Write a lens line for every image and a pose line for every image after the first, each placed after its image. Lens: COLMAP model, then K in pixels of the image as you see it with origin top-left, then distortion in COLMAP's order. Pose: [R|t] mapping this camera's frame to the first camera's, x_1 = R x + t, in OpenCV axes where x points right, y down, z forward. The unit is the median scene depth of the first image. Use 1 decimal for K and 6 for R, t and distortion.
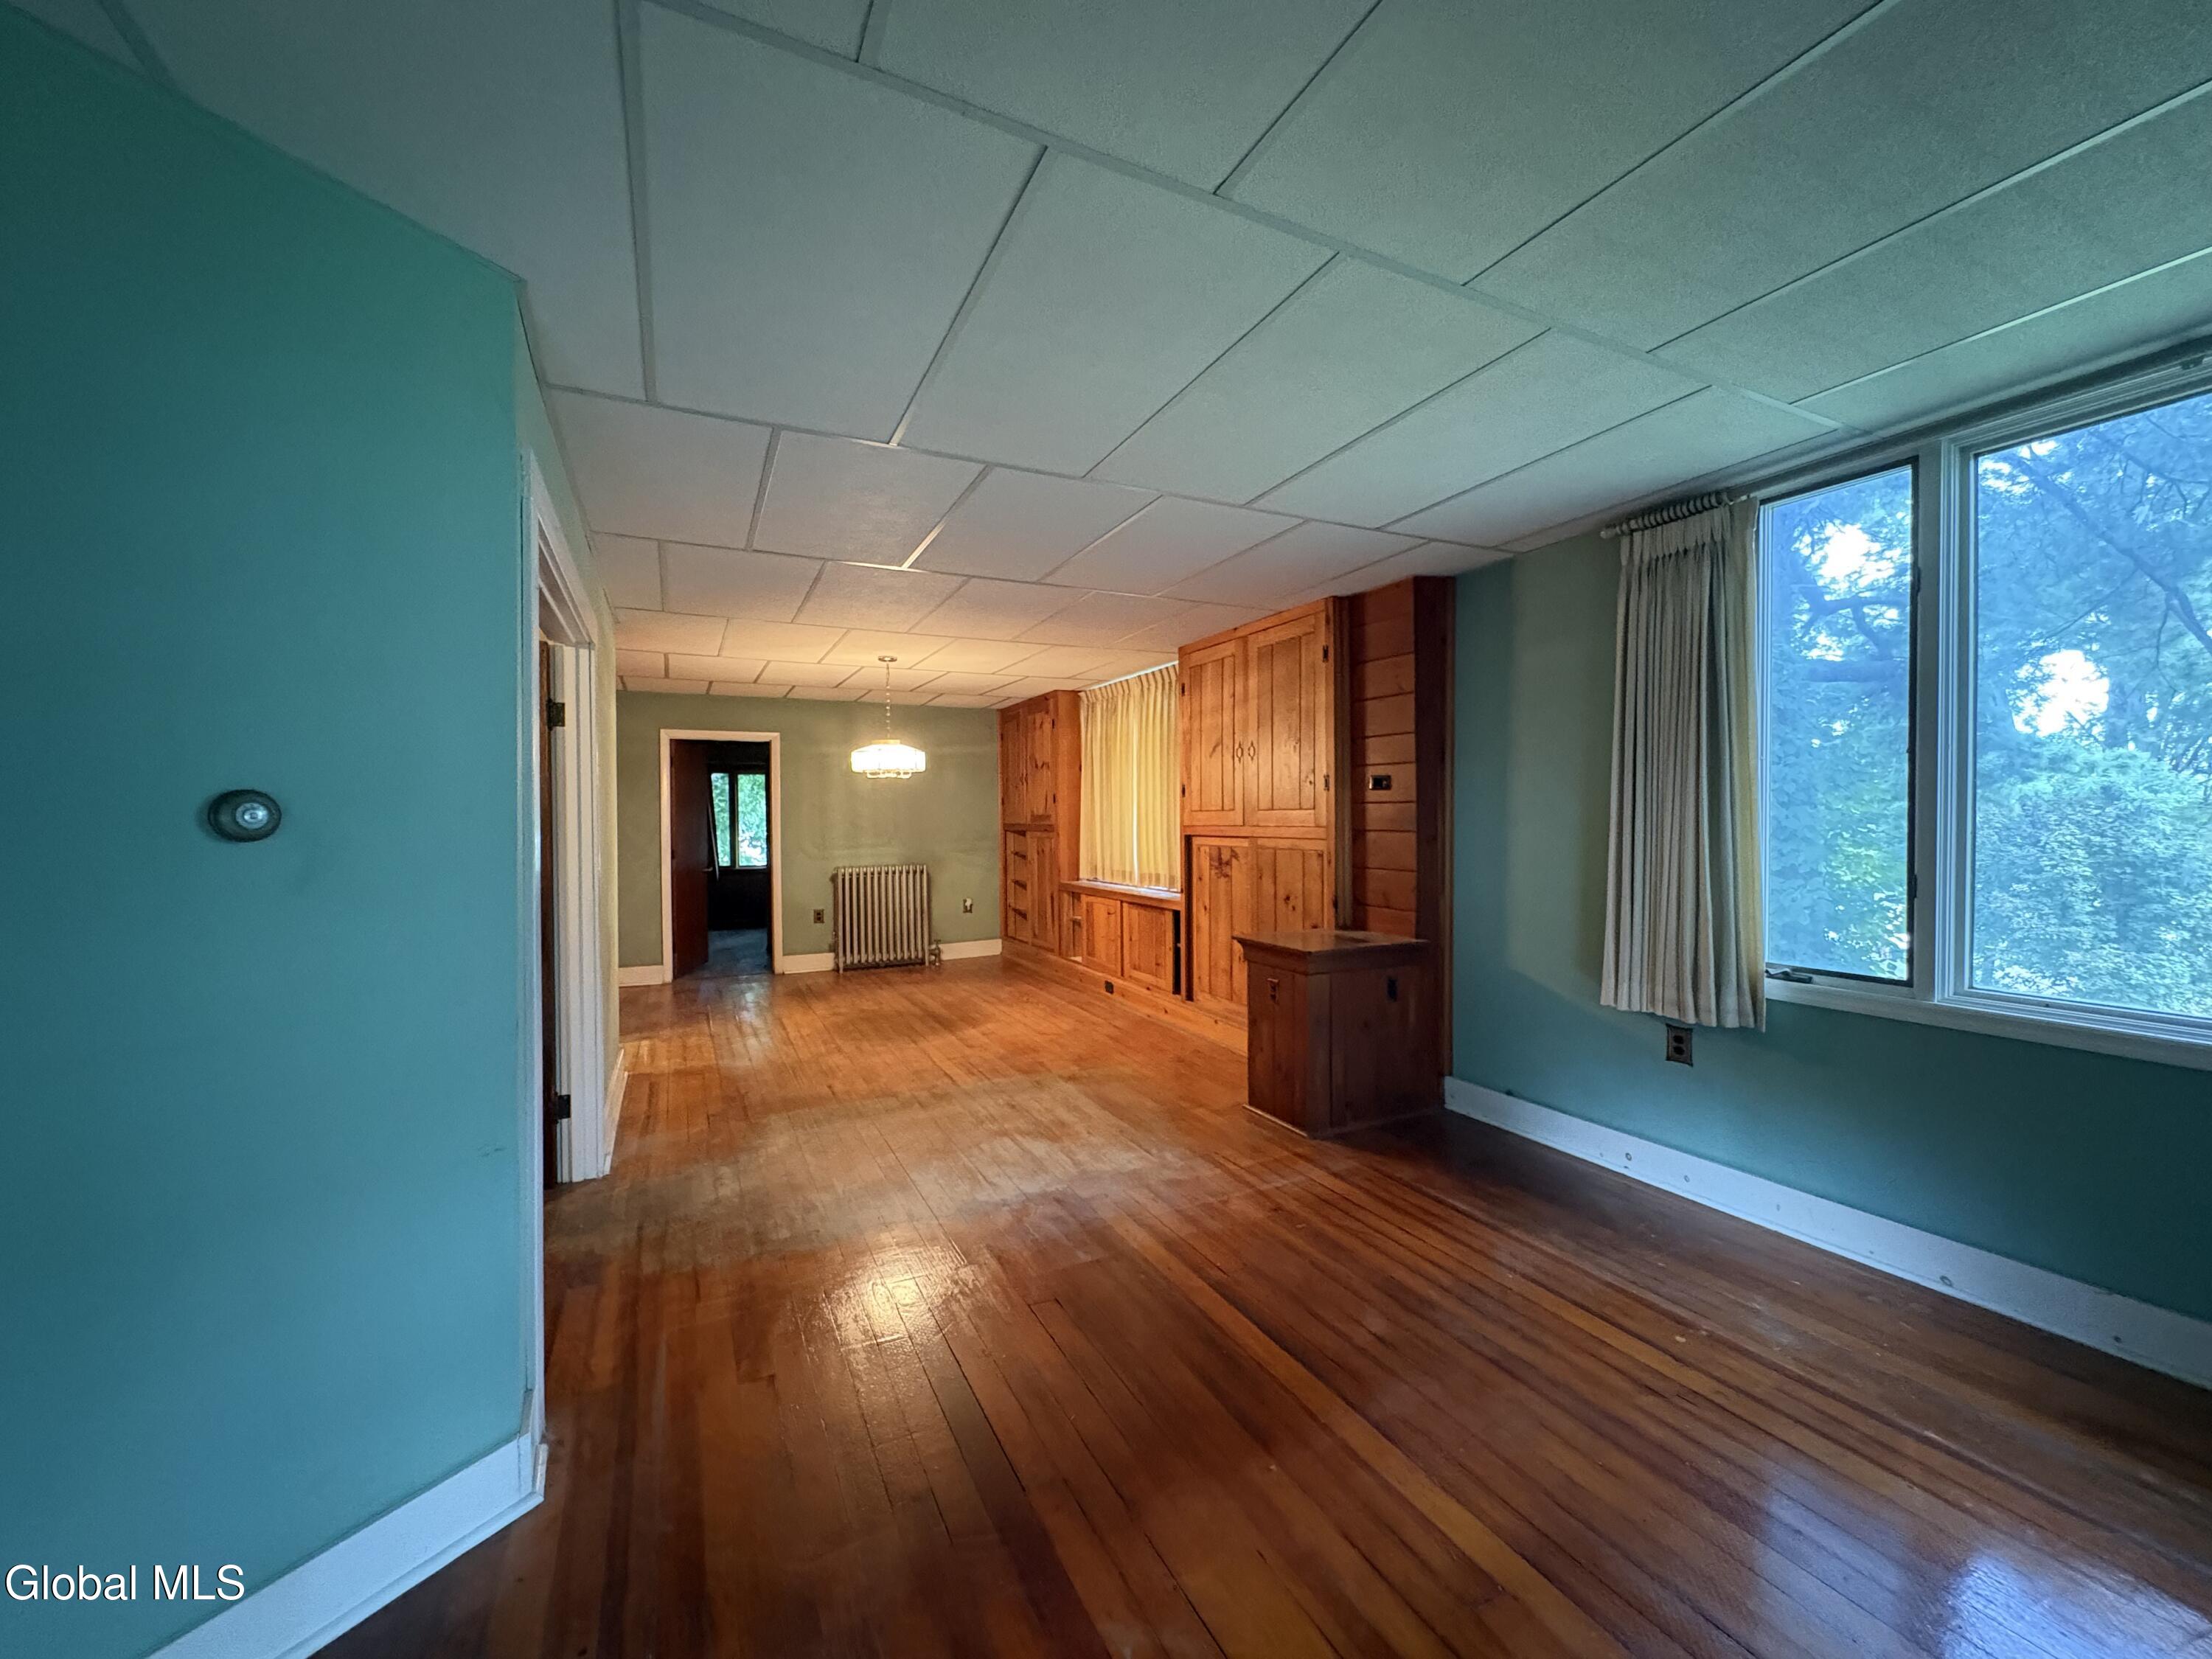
lens RADIAL K [[881.9, 0, 1105.8], [0, 881.9, 831.2], [0, 0, 1]] dist [0.000664, -0.000146]
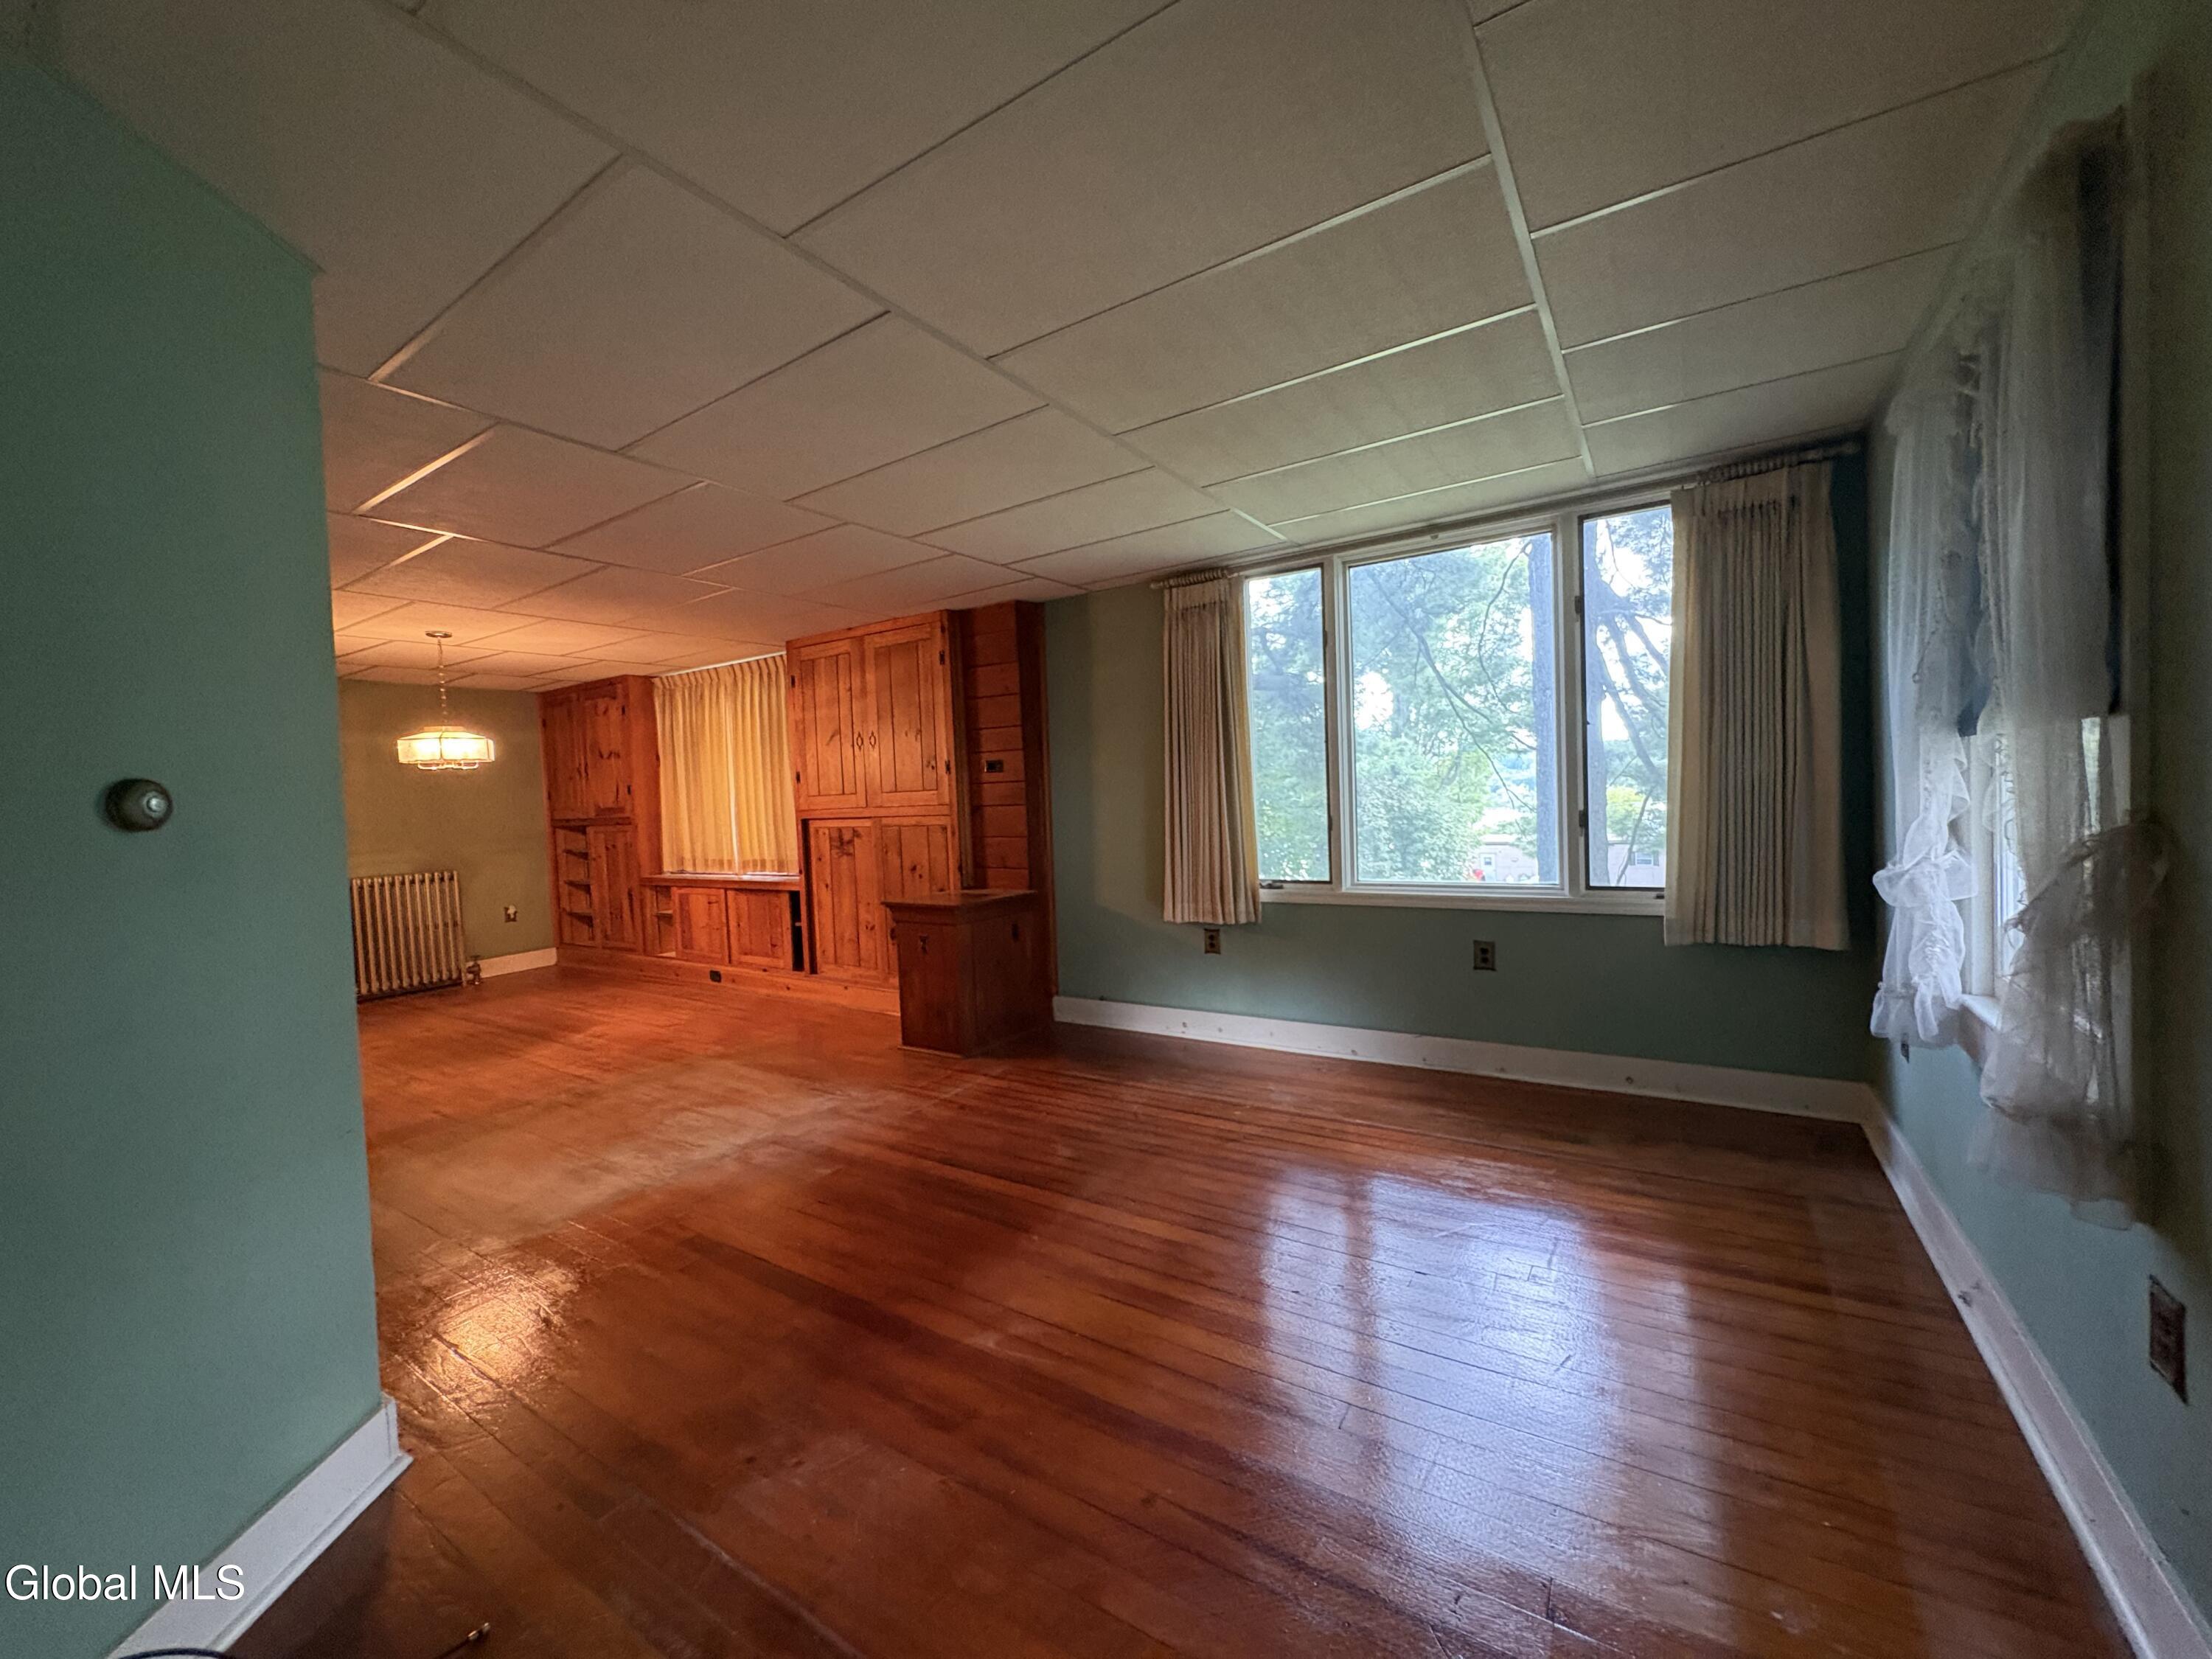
lens RADIAL K [[881.9, 0, 1102.6], [0, 881.9, 832.0], [0, 0, 1]] dist [0.000664, -0.000146]
pose [[0.861281, -0.049883, 0.505675, -0.184057], [0.042869, 0.998755, 0.025507, 0.011324], [-0.506318, -0.000291, 0.862347, -0.133671]]
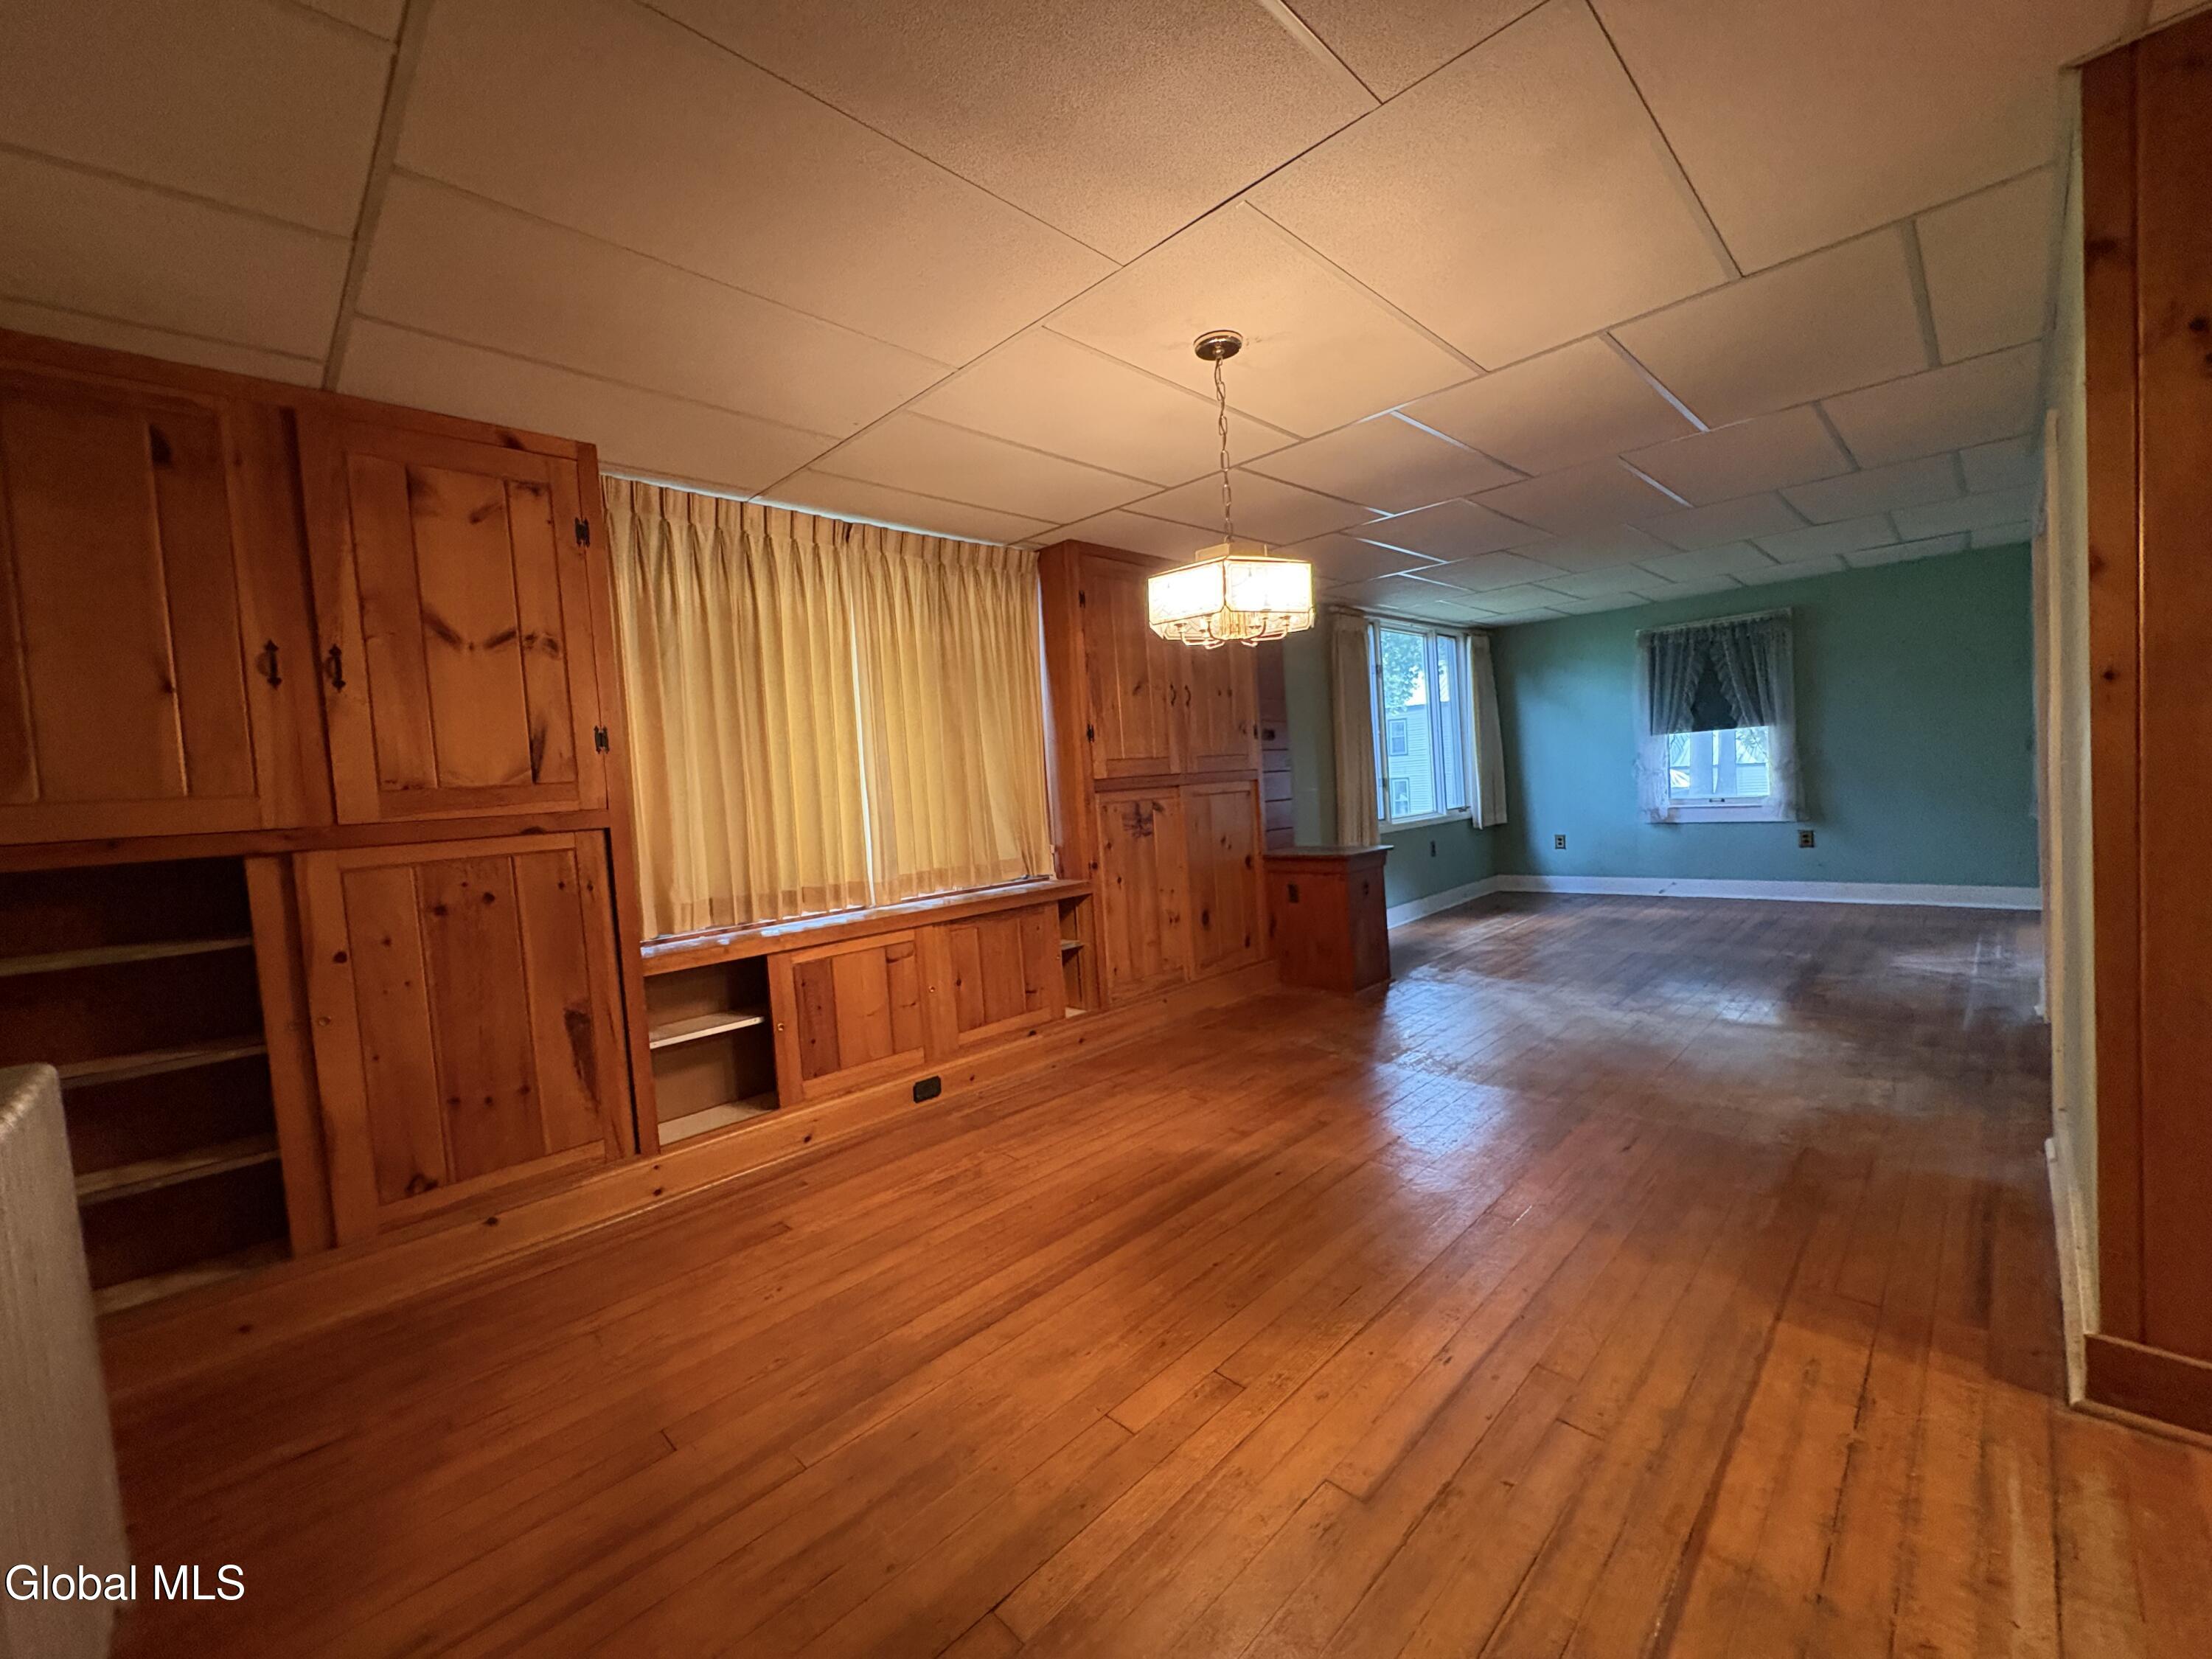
lens RADIAL K [[881.9, 0, 1105.2], [0, 881.9, 830.2], [0, 0, 1]] dist [0.000664, -0.000146]
pose [[-0.317902, -0.019065, 0.947932, -0.862537], [0.084158, 0.995284, 0.048241, 0.002104], [-0.944381, 0.095112, -0.314798, 1.675132]]
